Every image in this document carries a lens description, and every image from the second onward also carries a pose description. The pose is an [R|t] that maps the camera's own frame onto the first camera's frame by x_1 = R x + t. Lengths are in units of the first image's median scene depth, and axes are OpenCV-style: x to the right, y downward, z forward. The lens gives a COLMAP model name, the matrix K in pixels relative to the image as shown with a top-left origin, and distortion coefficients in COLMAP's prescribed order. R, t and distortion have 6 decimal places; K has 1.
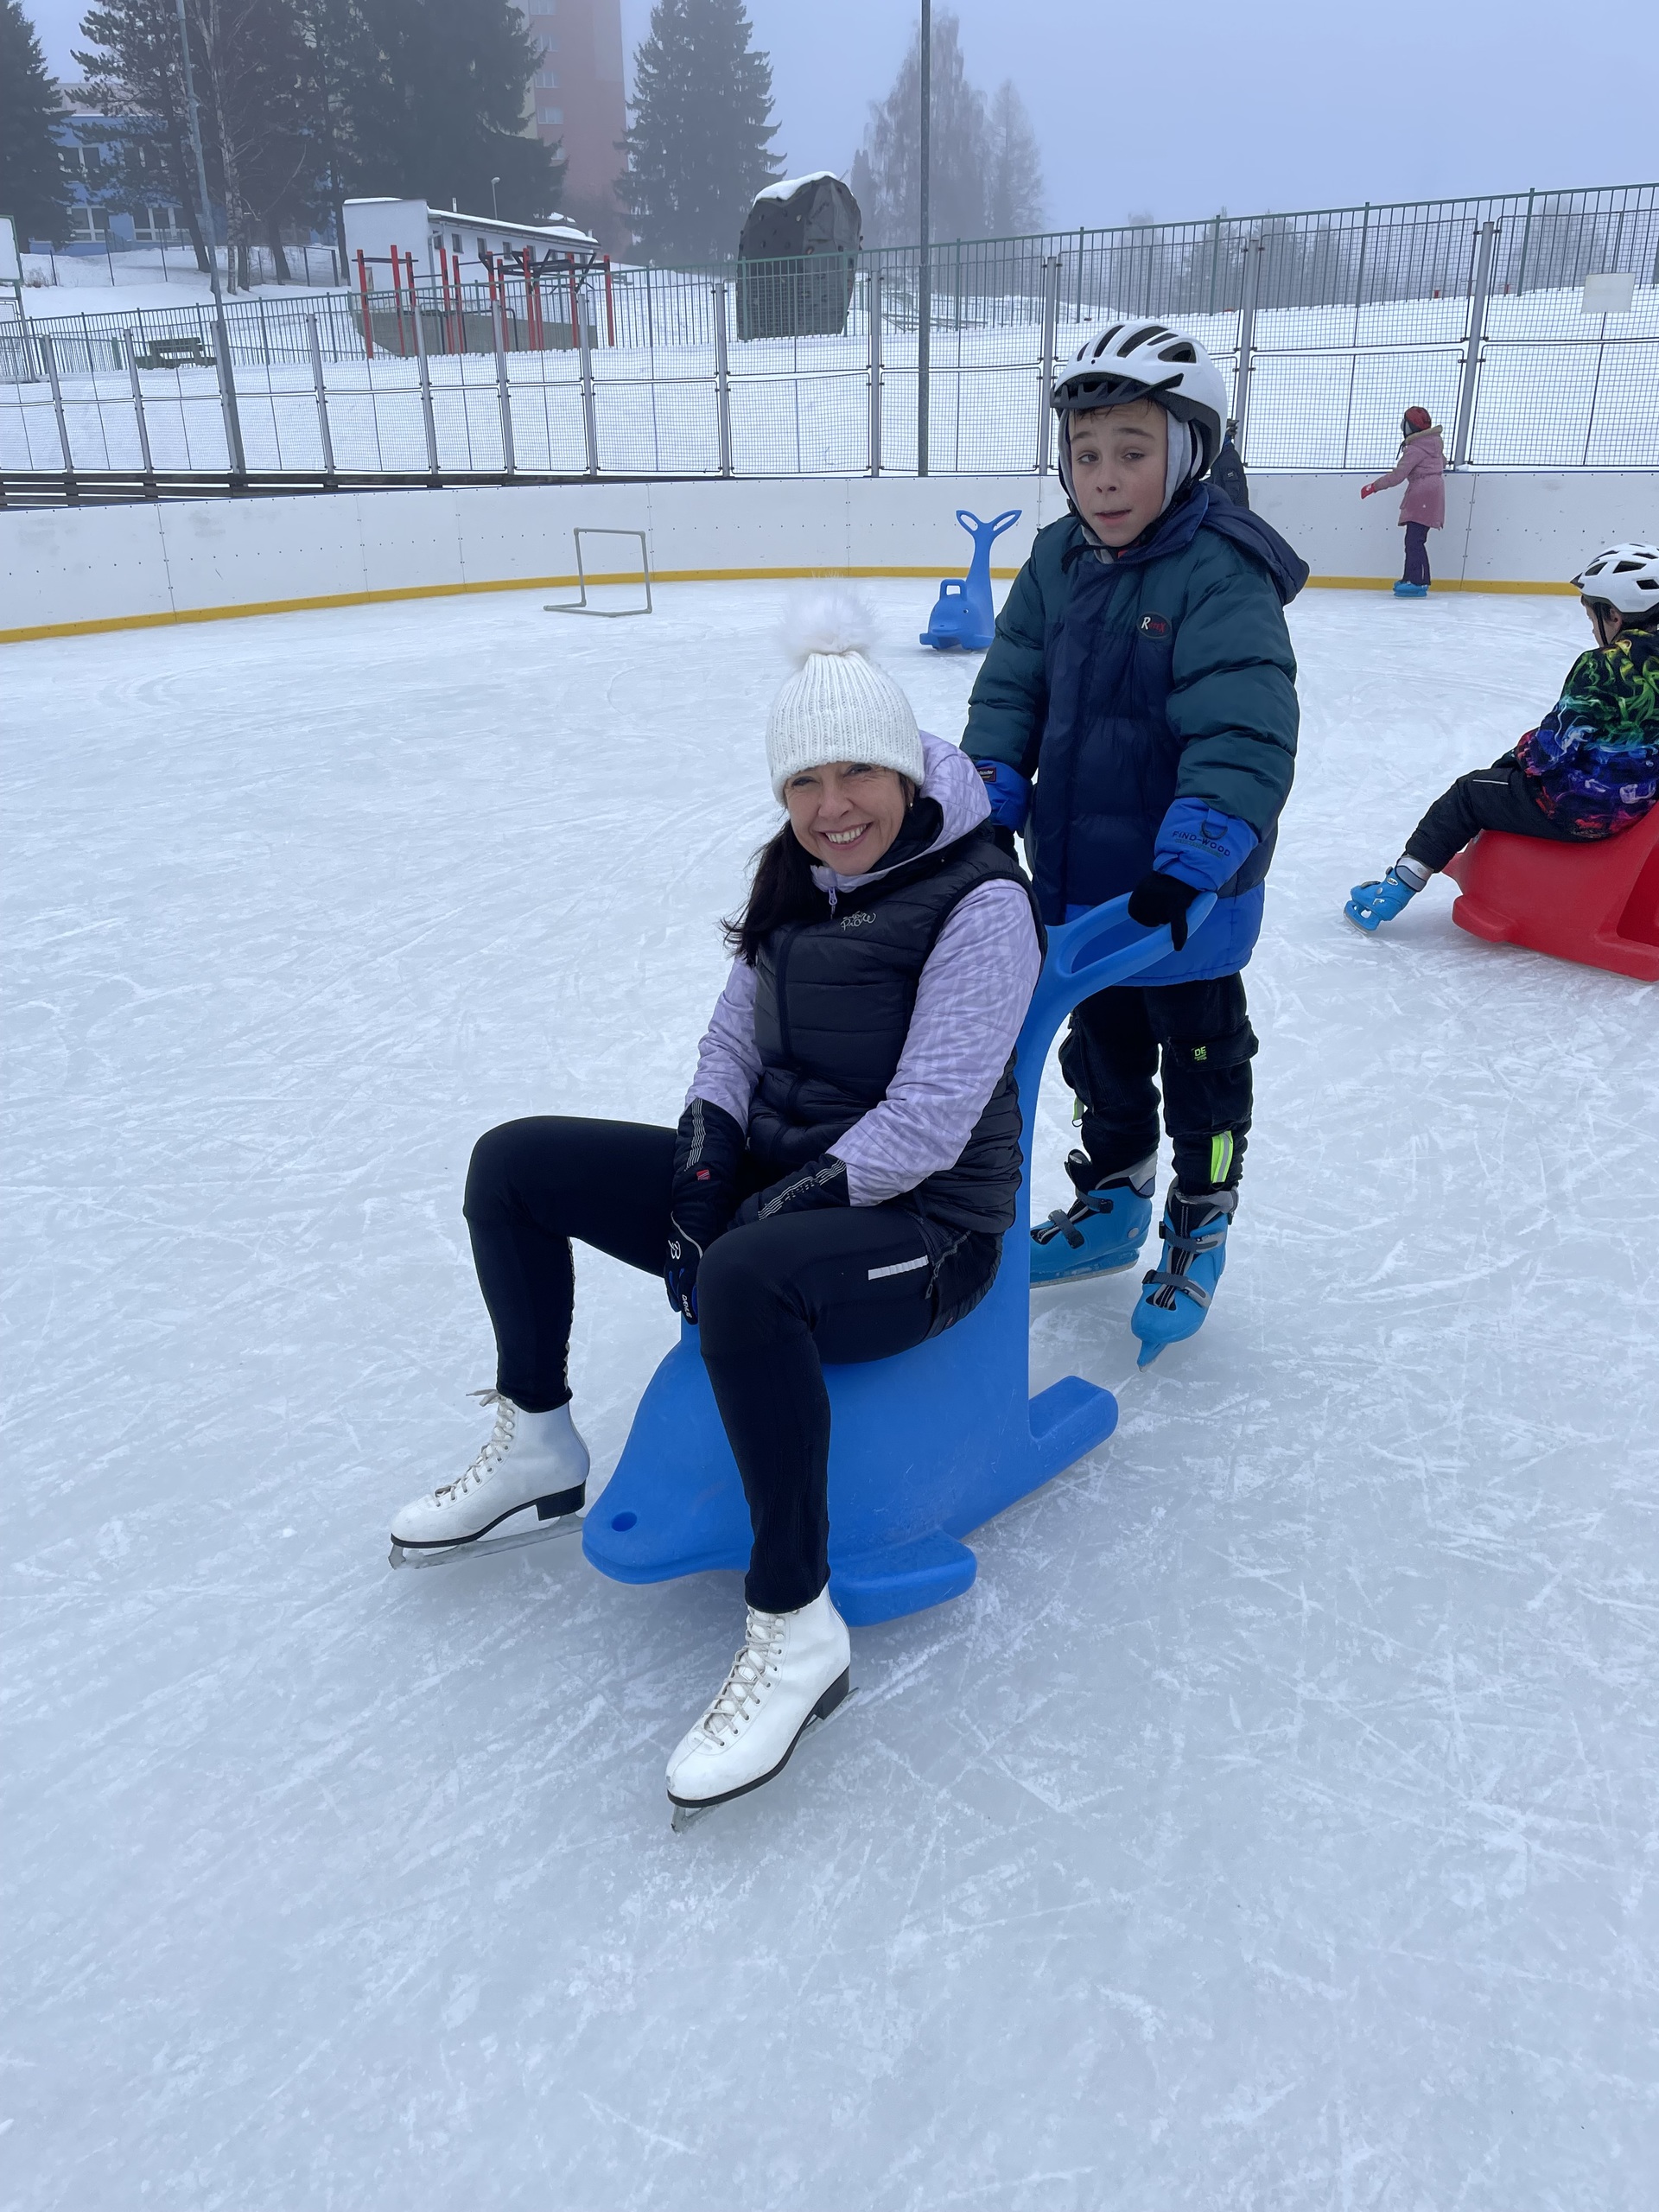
lens RADIAL K [[1673.4, 0, 772.4], [0, 1673.4, 1143.7], [0, 0, 1]] dist [0.078014, -0.097389]
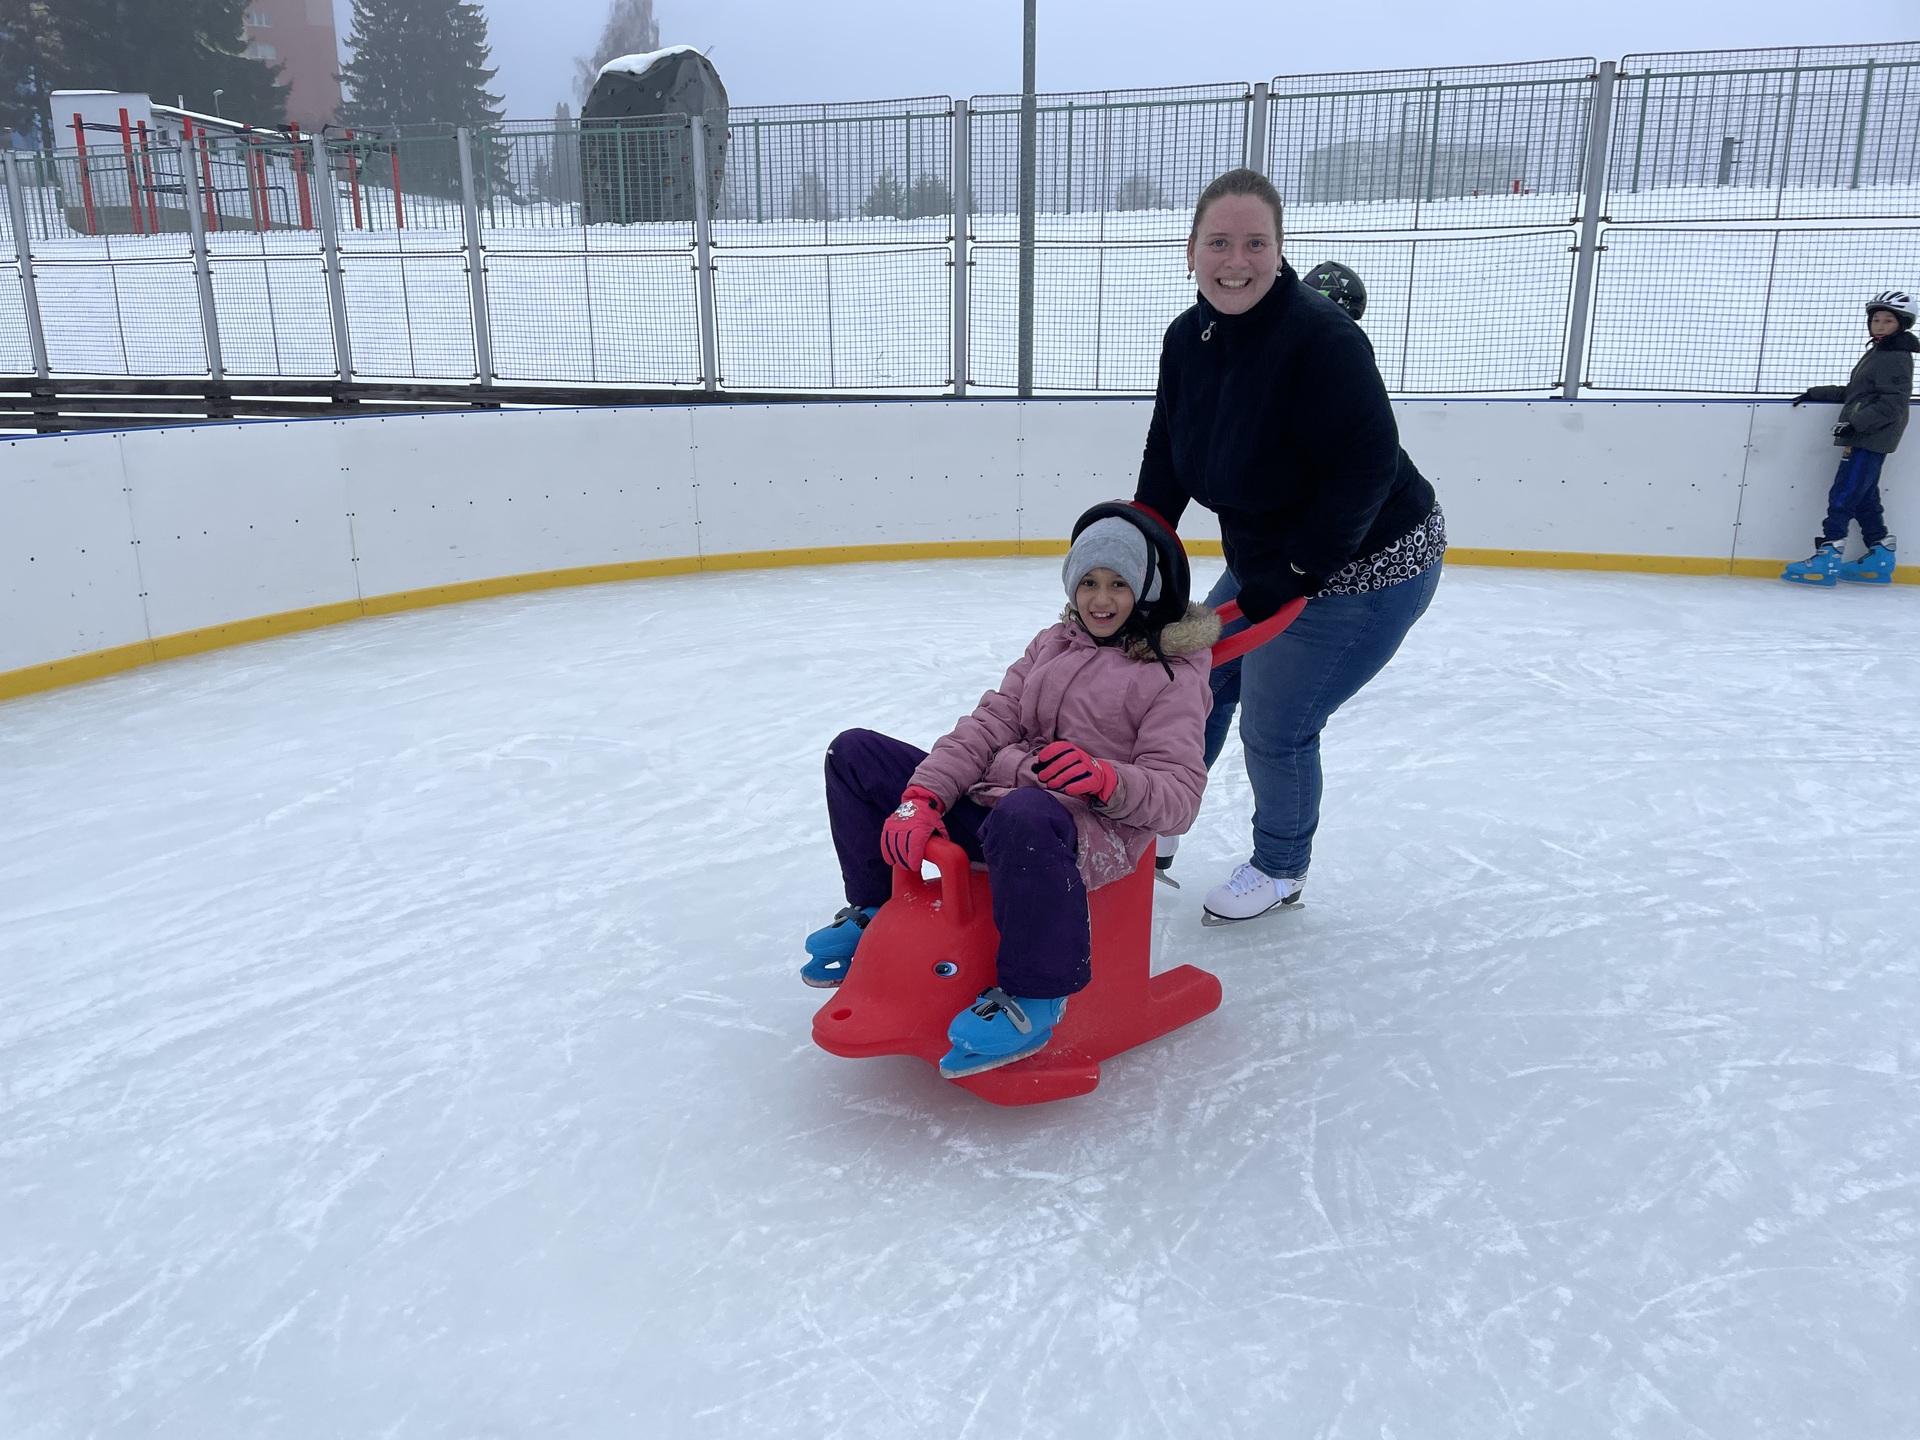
lens RADIAL K [[1452.5, 0, 970.0], [0, 1452.5, 735.4], [0, 0, 1]] dist [0.078014, -0.097389]
pose [[0.951643, -0.067178, 0.299770, -0.067132], [0.106844, 0.987256, -0.117941, -0.102723], [-0.288026, 0.144266, 0.946693, 0.252107]]
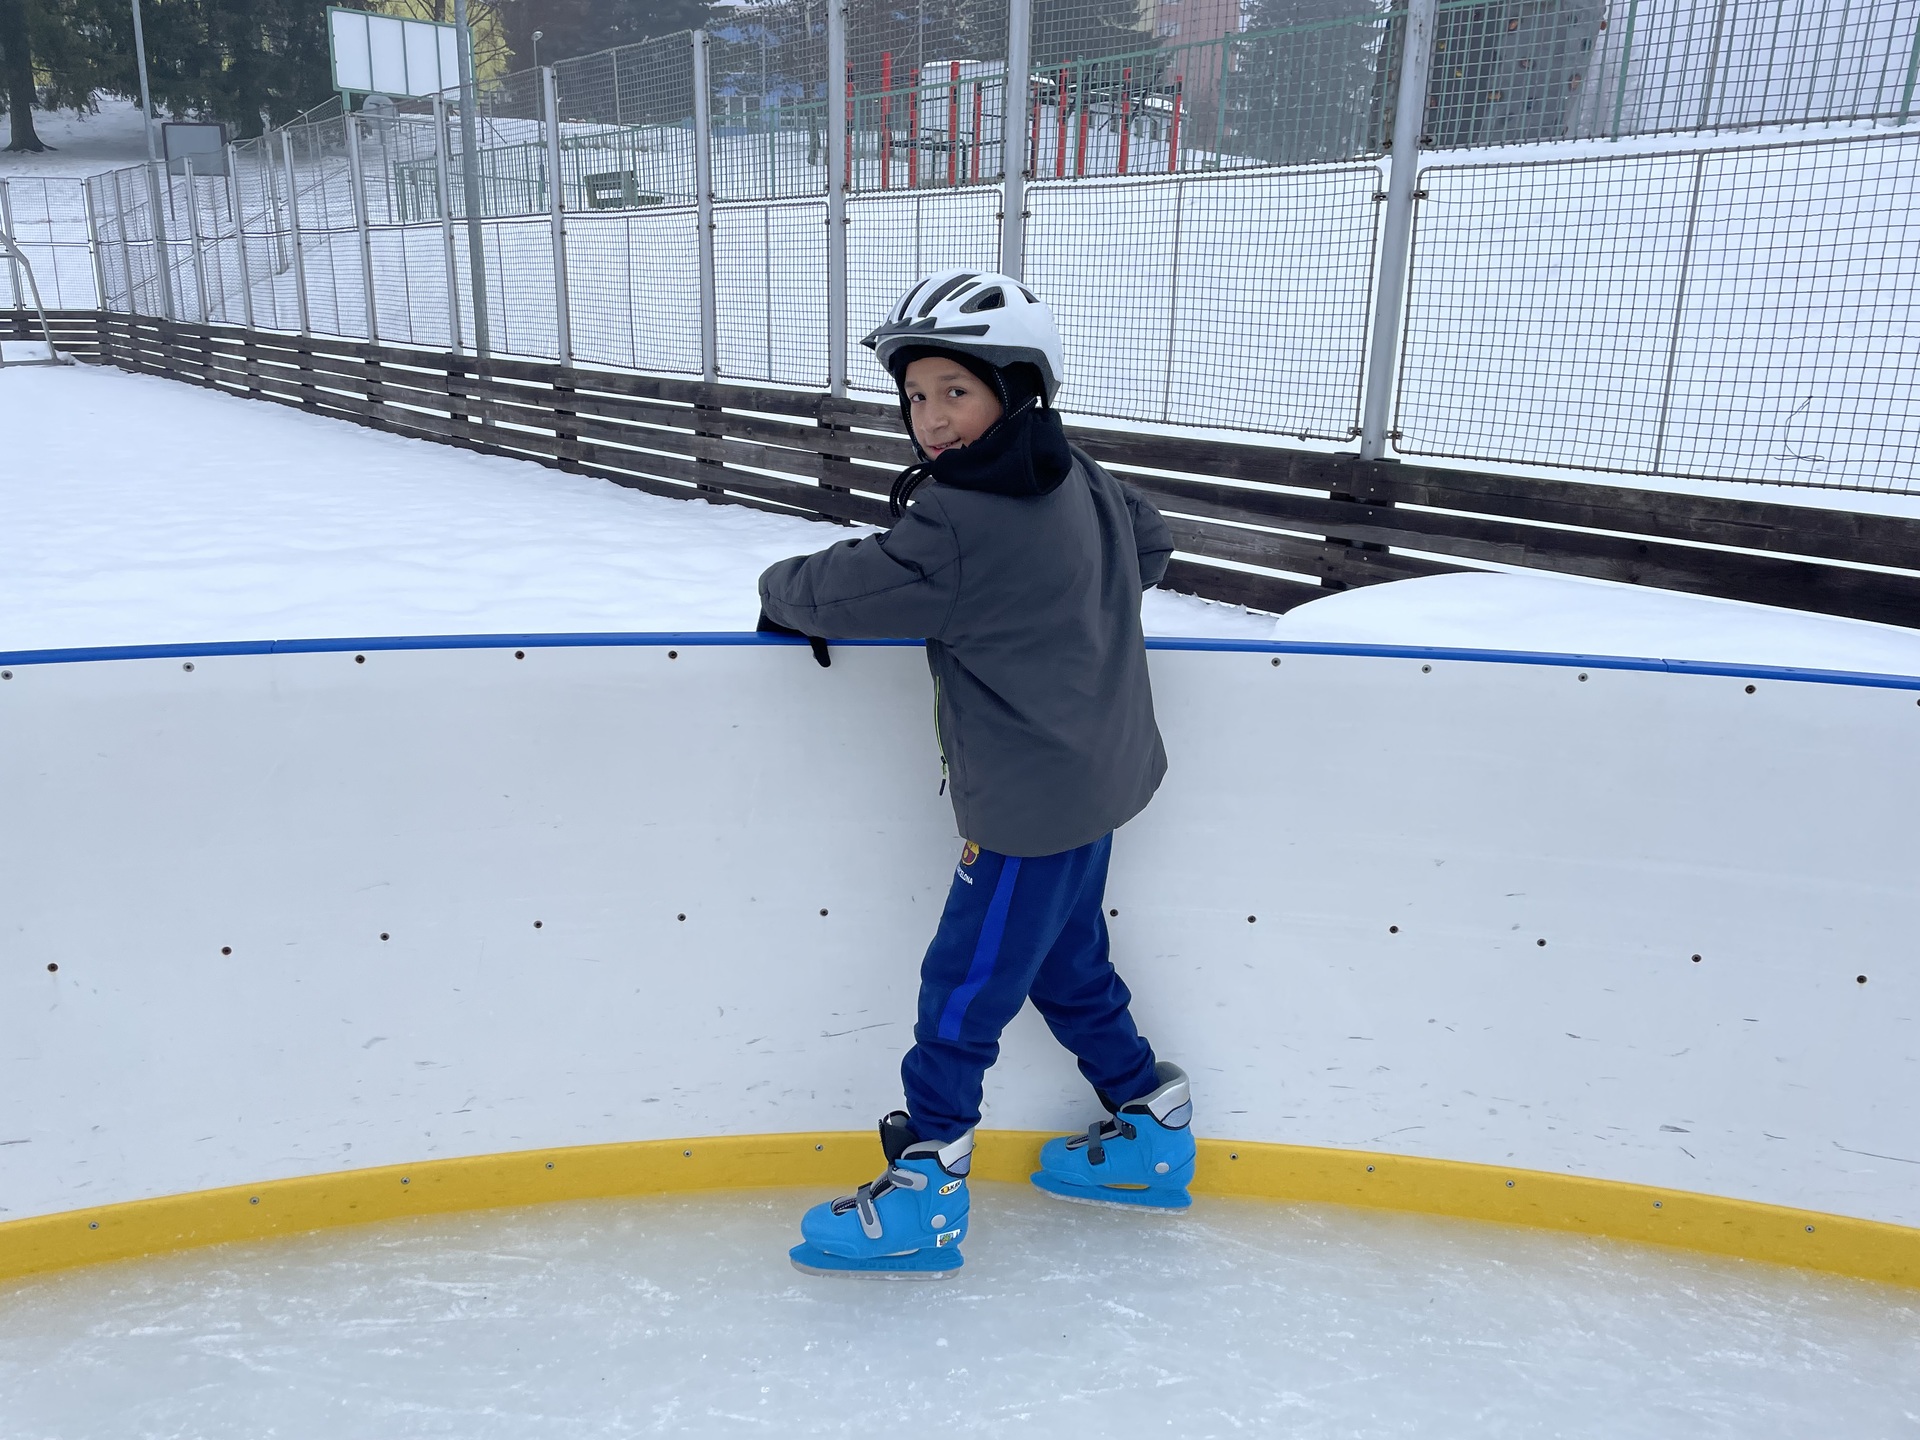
lens RADIAL K [[1452.5, 0, 942.8], [0, 1452.5, 737.9], [0, 0, 1]] dist [0.078014, -0.097389]
pose [[0.967831, 0.103912, -0.229139, -0.022171], [-0.127952, 0.987444, -0.092643, -0.177670], [0.216635, 0.118982, 0.968975, 0.418396]]
